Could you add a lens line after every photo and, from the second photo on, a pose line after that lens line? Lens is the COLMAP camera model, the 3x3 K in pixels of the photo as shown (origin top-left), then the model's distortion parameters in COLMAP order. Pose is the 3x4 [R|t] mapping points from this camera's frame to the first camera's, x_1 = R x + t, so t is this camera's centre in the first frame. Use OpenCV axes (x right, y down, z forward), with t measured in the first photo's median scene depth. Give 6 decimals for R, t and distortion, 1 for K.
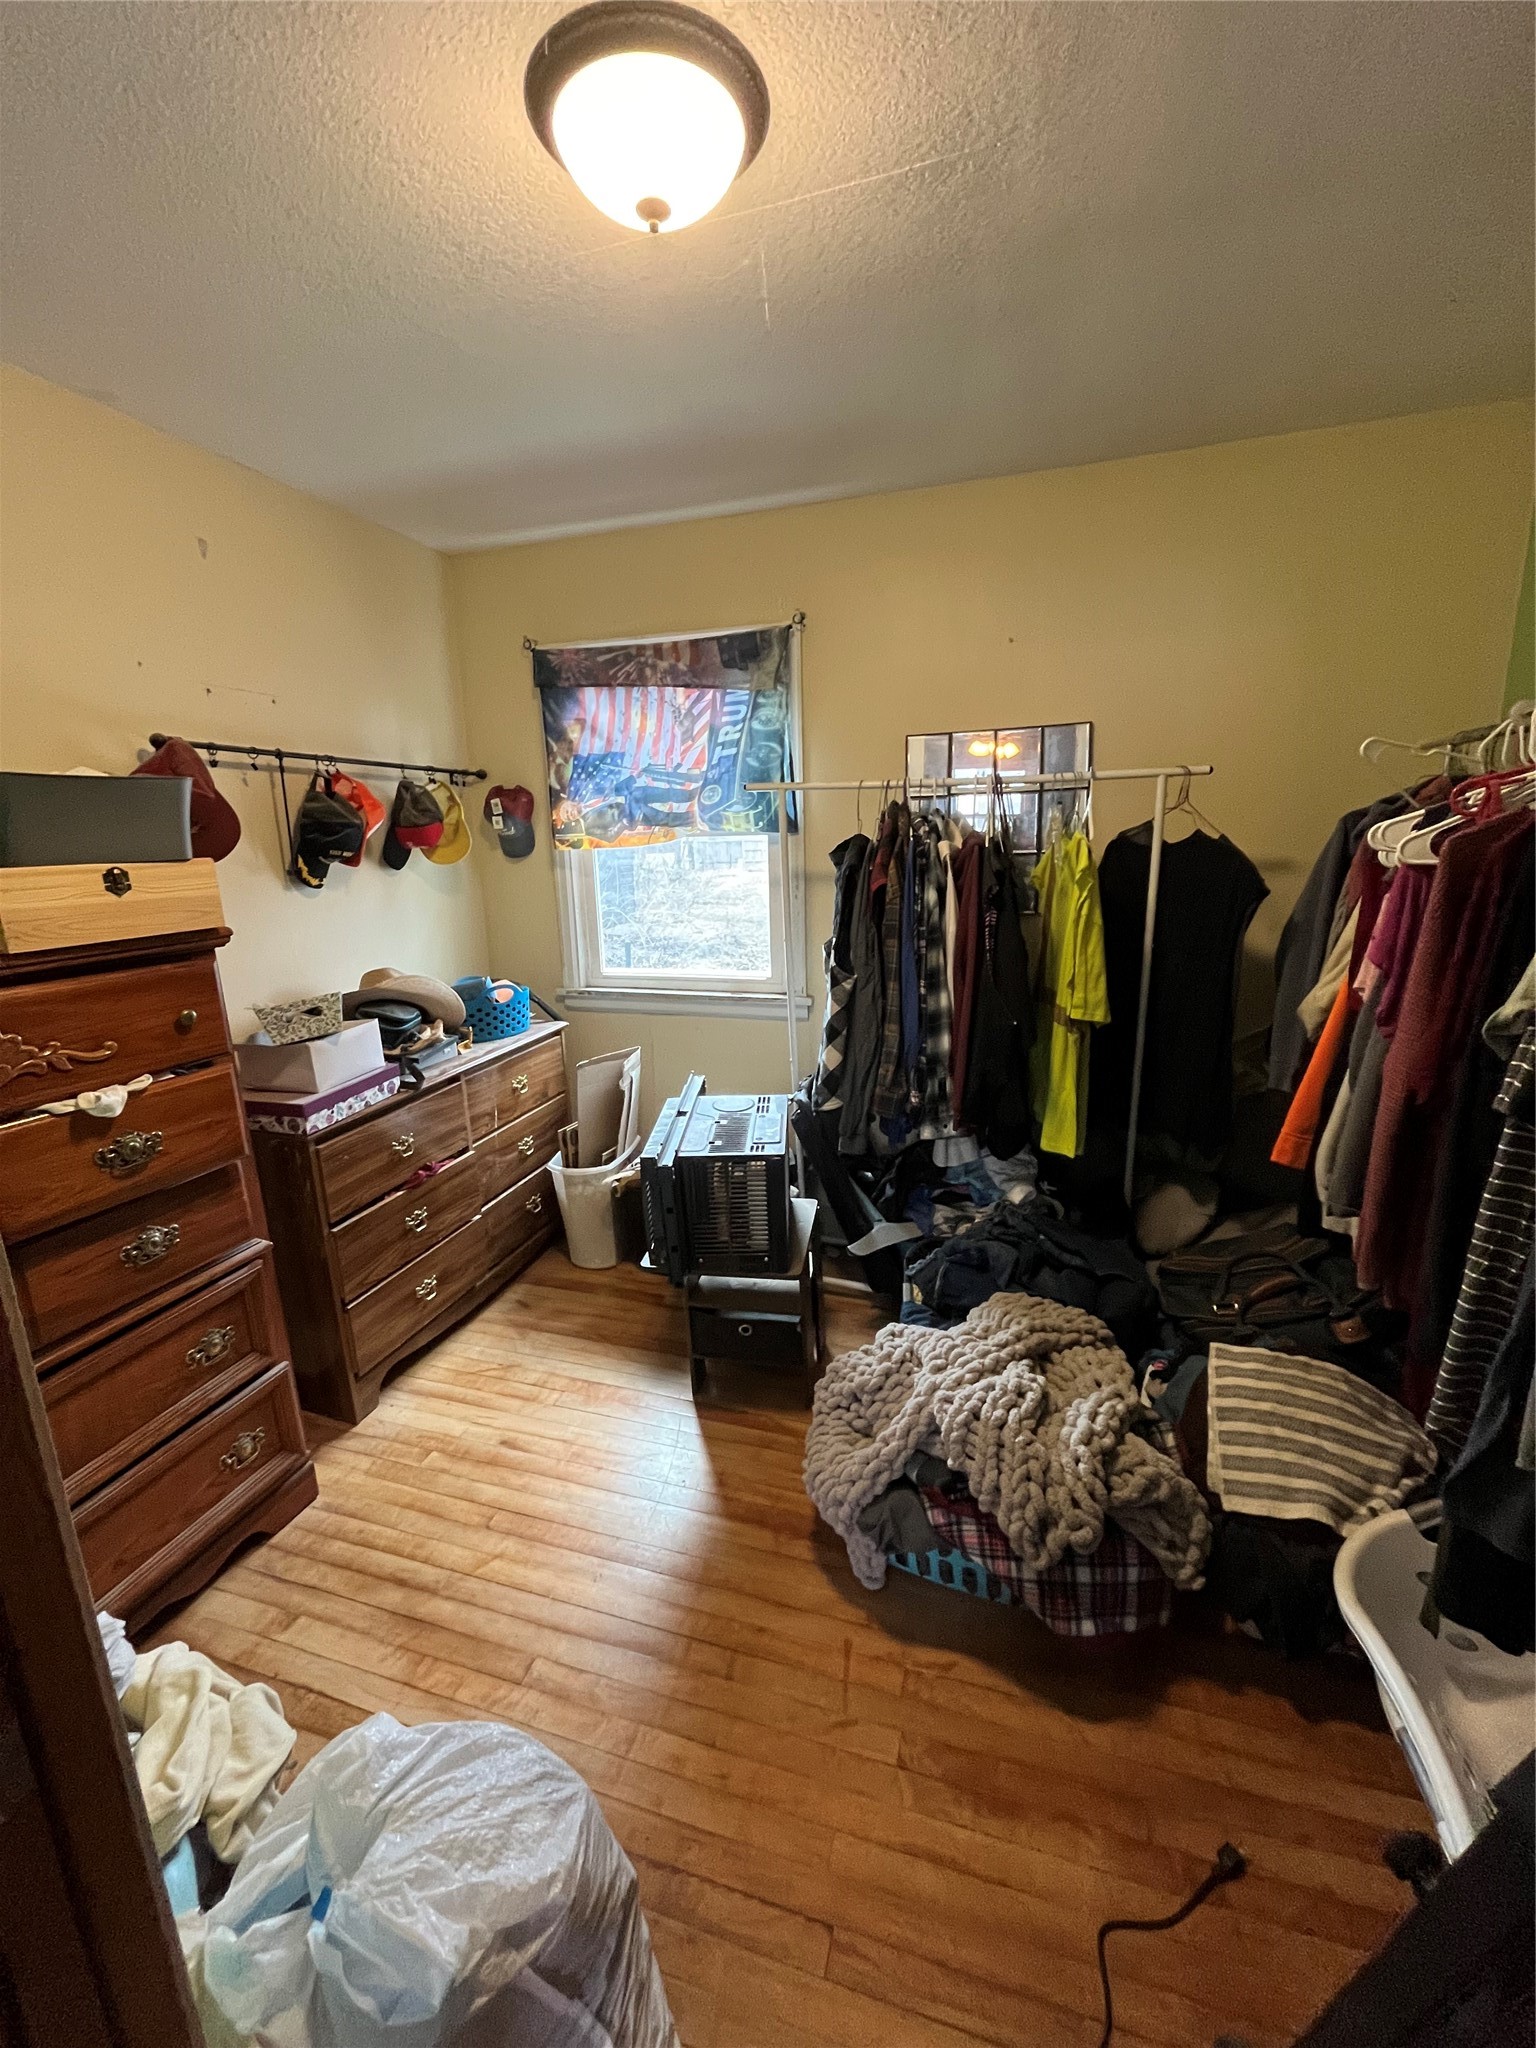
lens RADIAL K [[822.2, 0, 753.4], [0, 822.2, 1030.4], [0, 0, 1]] dist [0.000725, -0.000012]
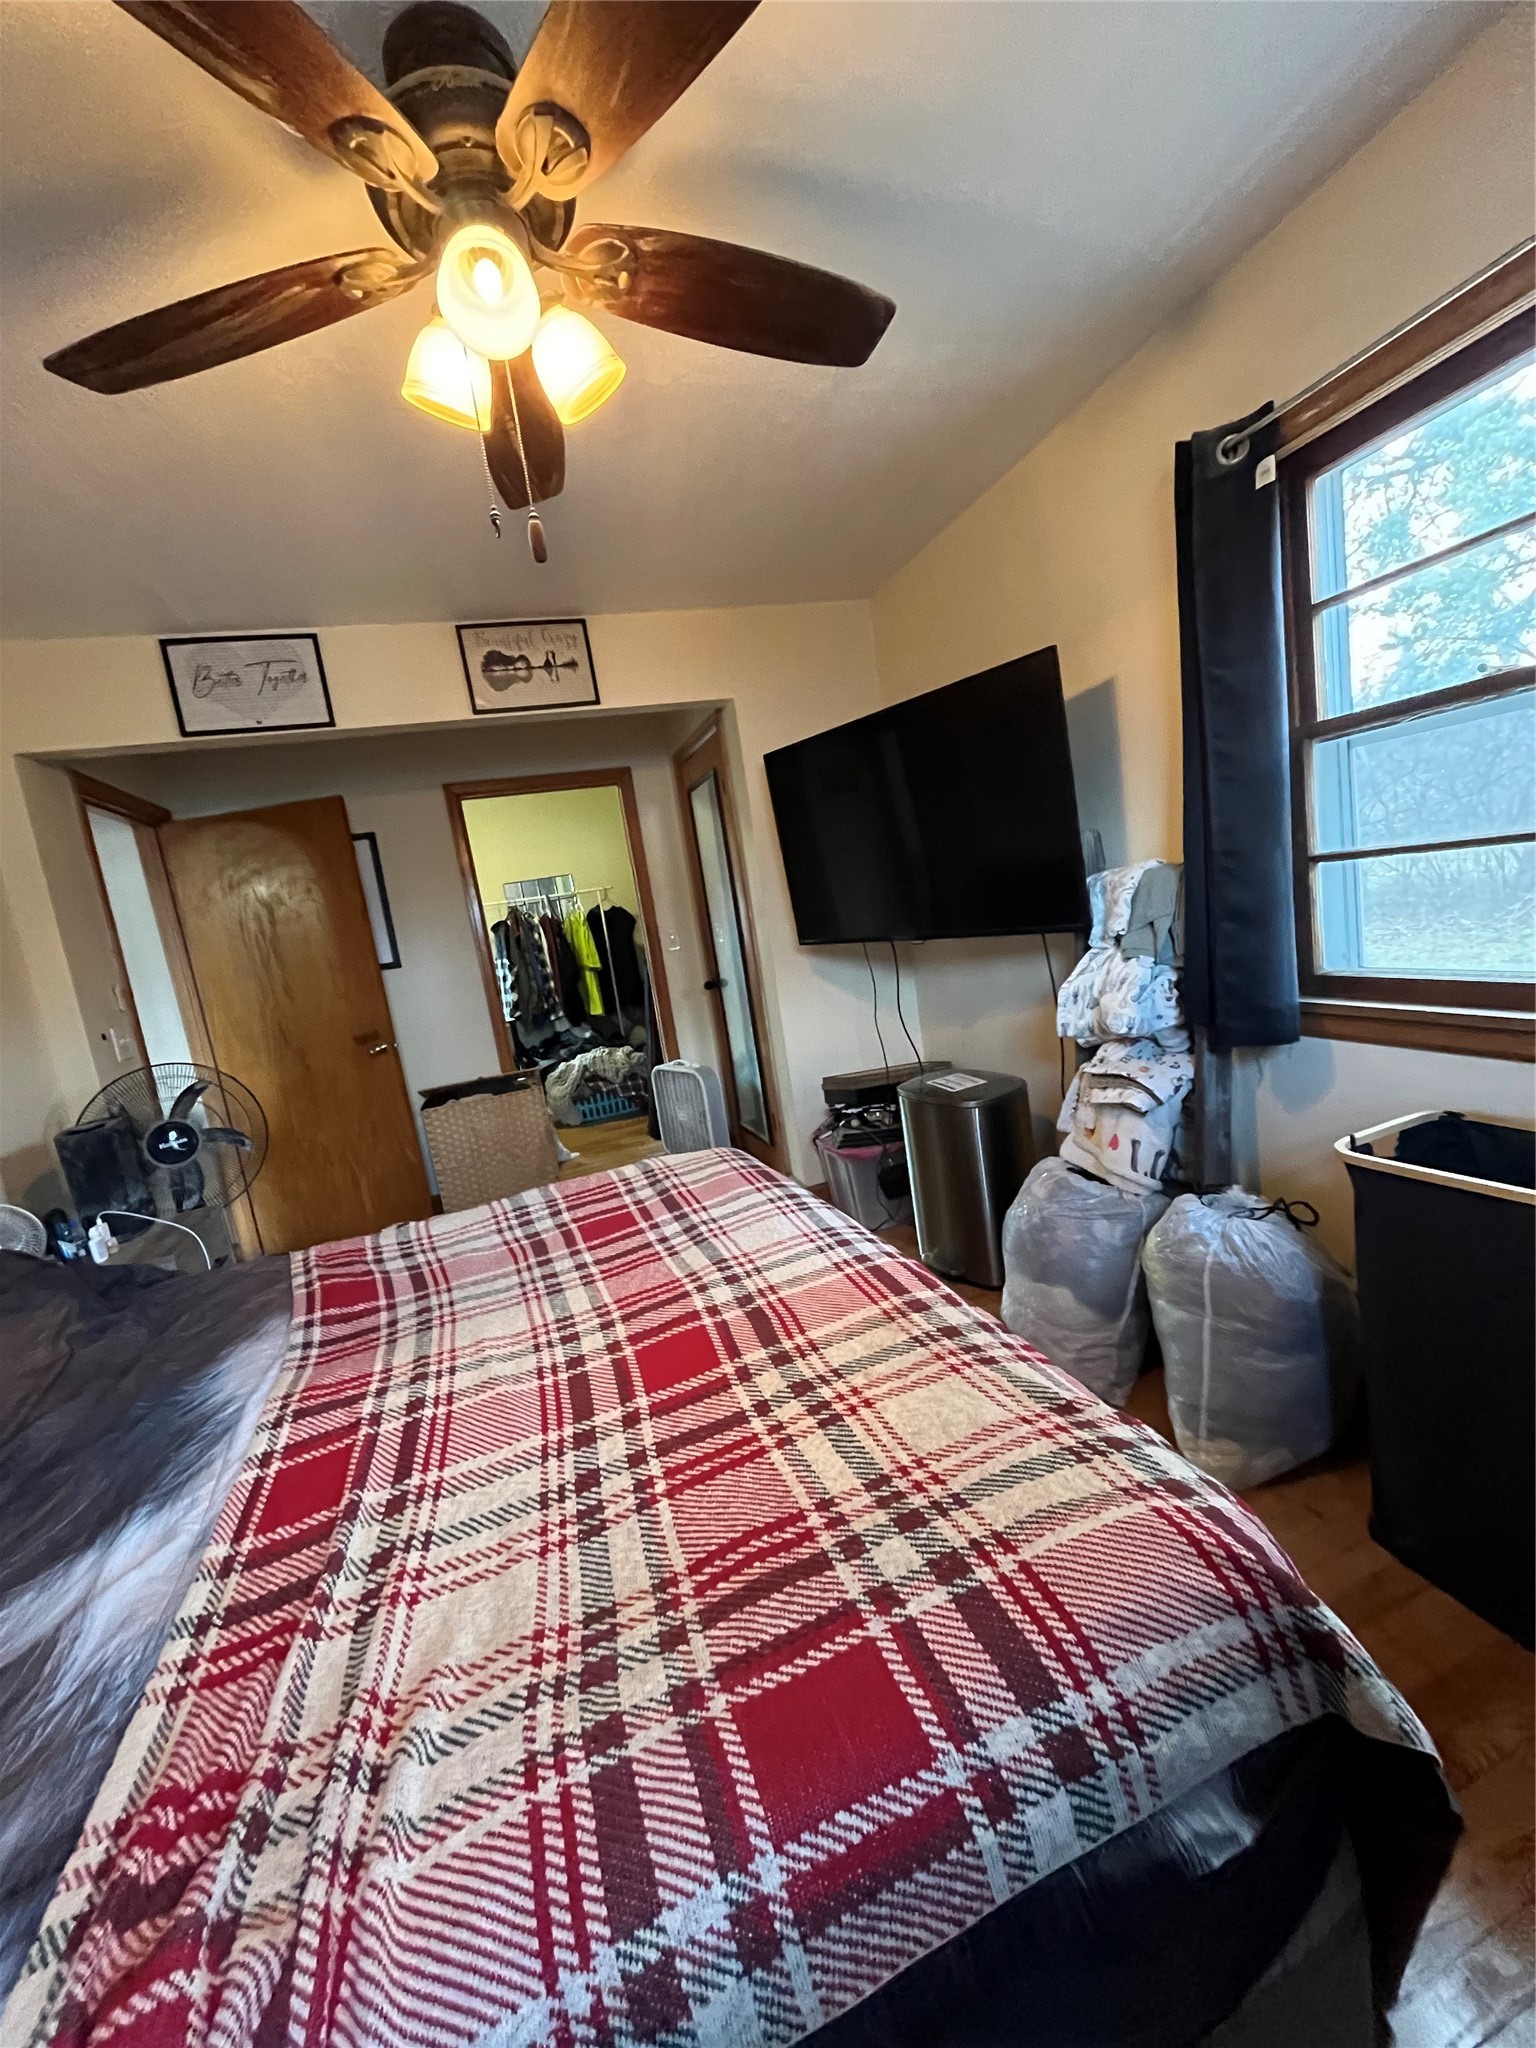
lens RADIAL K [[822.2, 0, 765.2], [0, 822.2, 1022.8], [0, 0, 1]] dist [0.000725, -0.000012]
pose [[0.796598, -0.185058, 0.575487, -0.872293], [0.256364, 0.965561, -0.044370, 0.472231], [-0.547457, 0.182879, 0.816606, -1.776581]]
